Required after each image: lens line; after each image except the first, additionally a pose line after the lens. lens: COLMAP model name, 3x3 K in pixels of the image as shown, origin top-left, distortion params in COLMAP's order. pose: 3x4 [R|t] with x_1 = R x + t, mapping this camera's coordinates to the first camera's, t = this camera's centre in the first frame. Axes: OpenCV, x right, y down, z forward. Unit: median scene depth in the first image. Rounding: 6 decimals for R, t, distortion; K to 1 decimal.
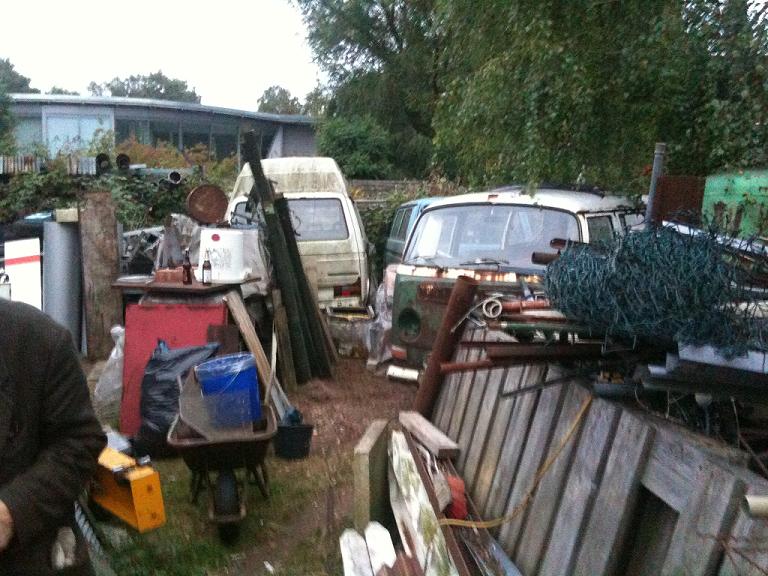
lens RADIAL K [[744.5, 0, 384.0], [0, 744.5, 288.0], [0, 0, 1]] dist [0.005890, -0.189732]
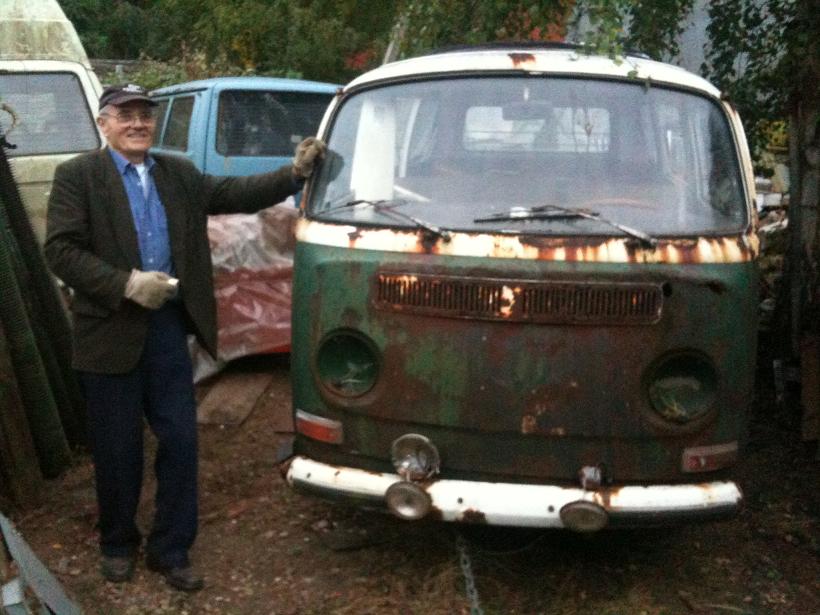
lens RADIAL K [[854.5, 0, 410.0], [0, 854.5, 307.5], [0, 0, 1]] dist [0.068916, -0.274025]
pose [[0.933191, -0.071861, 0.352122, -0.102794], [0.027373, 0.991171, 0.129734, -0.045911], [-0.358336, -0.111428, 0.926919, 0.549591]]
